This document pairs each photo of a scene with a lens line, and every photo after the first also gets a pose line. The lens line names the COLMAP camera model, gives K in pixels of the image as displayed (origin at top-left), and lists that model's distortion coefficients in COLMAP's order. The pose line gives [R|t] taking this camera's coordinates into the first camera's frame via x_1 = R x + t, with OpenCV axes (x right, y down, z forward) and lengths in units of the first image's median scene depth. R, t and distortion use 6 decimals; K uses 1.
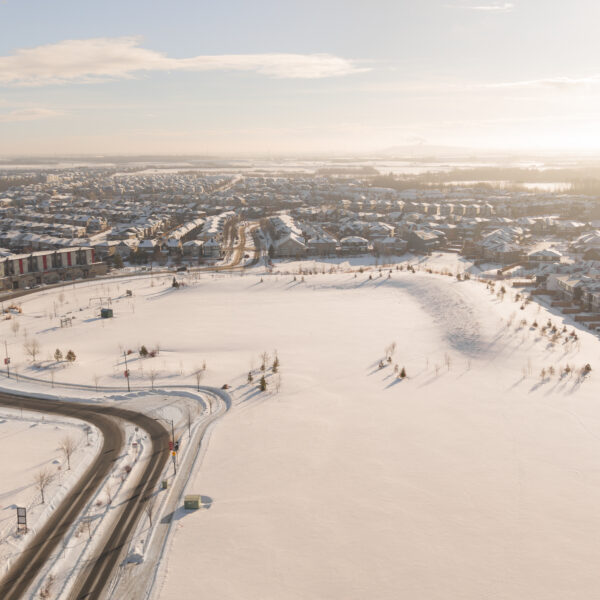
lens RADIAL K [[715.1, 0, 307.2], [0, 715.1, 283.2], [0, 0, 1]] dist [0.058832, -0.238689]
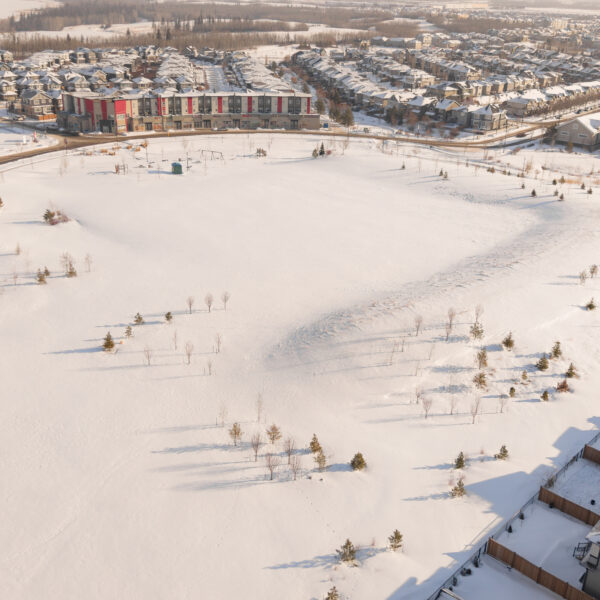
lens RADIAL K [[715.1, 0, 307.2], [0, 715.1, 283.2], [0, 0, 1]] dist [0.058832, -0.238689]
pose [[0.715686, 0.289854, -0.635436, 0.296379], [-0.157065, 0.953306, 0.257950, -0.051775], [0.680533, -0.084807, 0.727793, 0.300317]]
